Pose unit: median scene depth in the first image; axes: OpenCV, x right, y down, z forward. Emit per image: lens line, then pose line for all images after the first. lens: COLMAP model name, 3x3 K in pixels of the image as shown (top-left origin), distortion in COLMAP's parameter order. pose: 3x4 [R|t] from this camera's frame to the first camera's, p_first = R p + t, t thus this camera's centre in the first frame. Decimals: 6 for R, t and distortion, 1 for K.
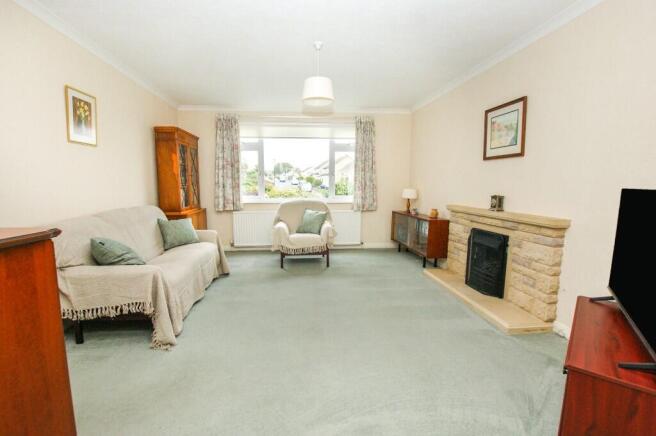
lens RADIAL K [[295.1, 0, 323.6], [0, 295.1, 214.6], [0, 0, 1]] dist [-0.000254, 0.000096]
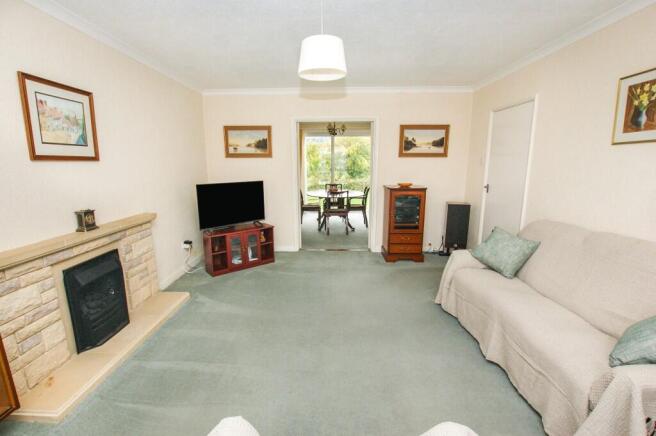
lens RADIAL K [[295.1, 0, 323.9], [0, 295.1, 216.4], [0, 0, 1]] dist [-0.000254, 0.000096]
pose [[-0.990243, -0.021416, 0.137699, -0.127728], [0.019248, 0.957632, 0.287352, -0.272756], [-0.138019, 0.287199, -0.947875, 1.753318]]
